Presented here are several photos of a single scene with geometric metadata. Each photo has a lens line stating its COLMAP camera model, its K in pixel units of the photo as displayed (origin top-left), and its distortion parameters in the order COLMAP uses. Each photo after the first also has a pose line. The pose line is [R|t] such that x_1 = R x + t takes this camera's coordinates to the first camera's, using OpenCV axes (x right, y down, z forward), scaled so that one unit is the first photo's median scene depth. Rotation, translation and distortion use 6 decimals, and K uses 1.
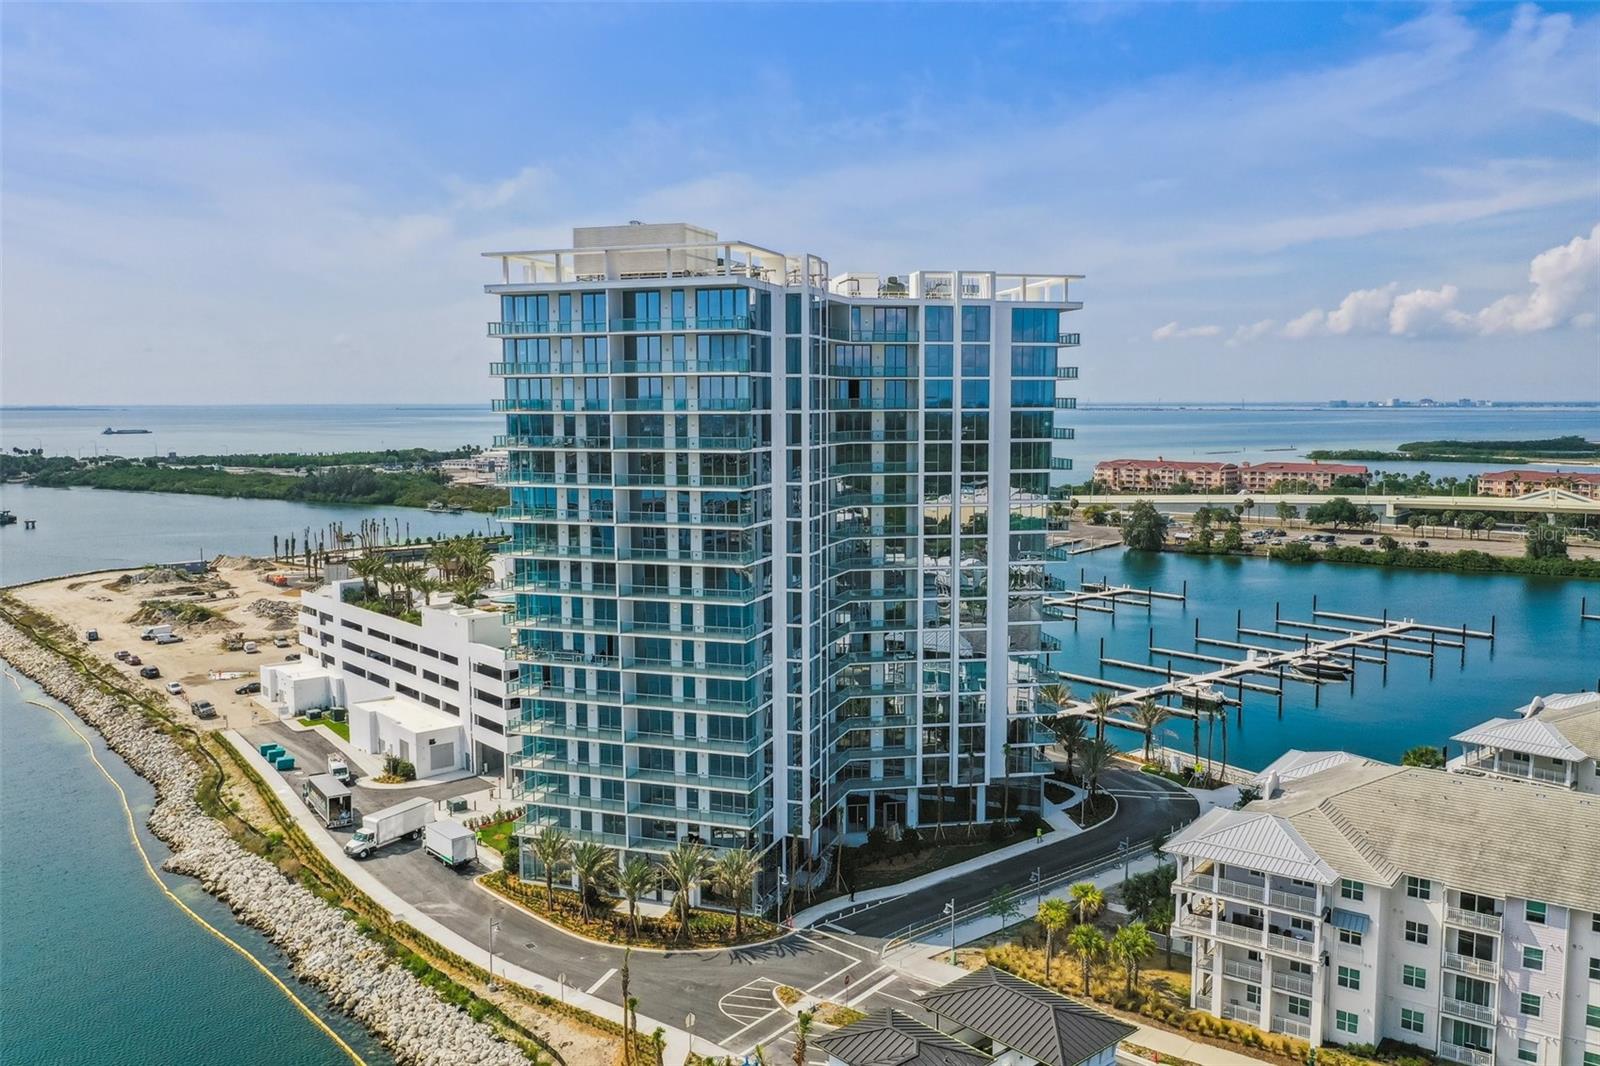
lens RADIAL K [[1305.1, 0, 797.5], [0, 1305.1, 537.2], [0, 0, 1]] dist [-0.008955, -0.018890]
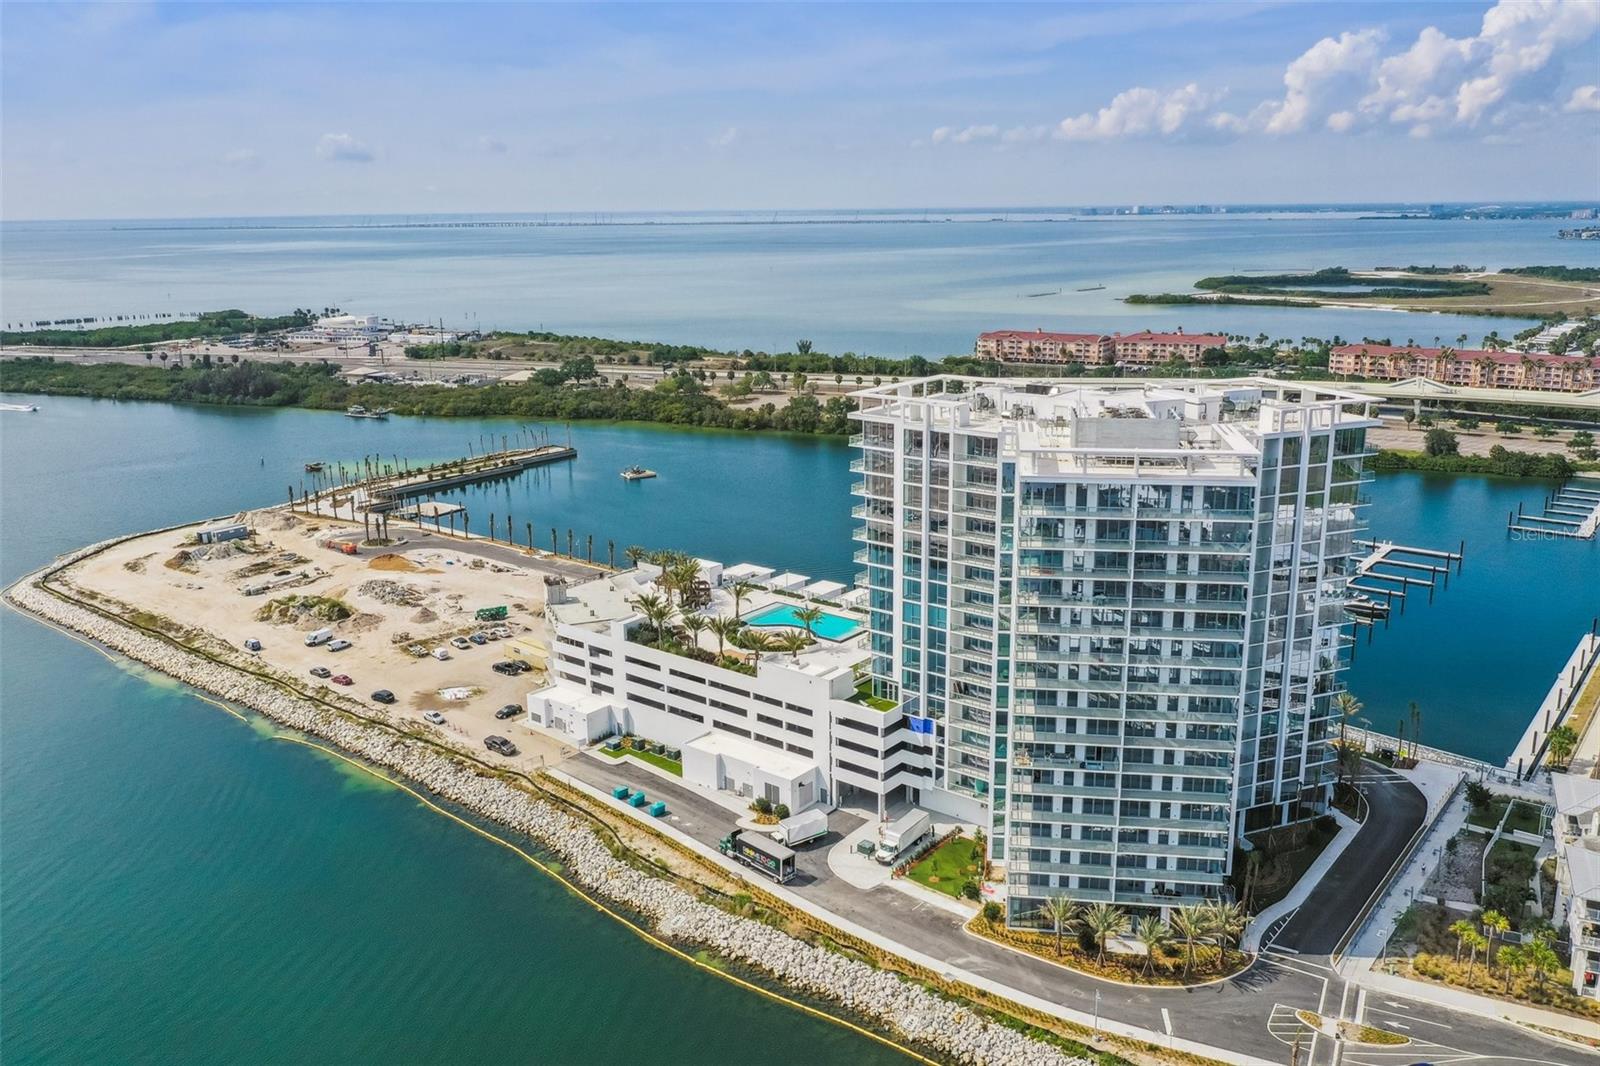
lens RADIAL K [[1305.1, 0, 802.1], [0, 1305.1, 539.1], [0, 0, 1]] dist [-0.008955, -0.018890]
pose [[0.981889, -0.056336, 0.180890, -0.399531], [0.029279, 0.988419, 0.148901, -0.195065], [-0.187183, -0.140908, 0.972166, -0.084635]]
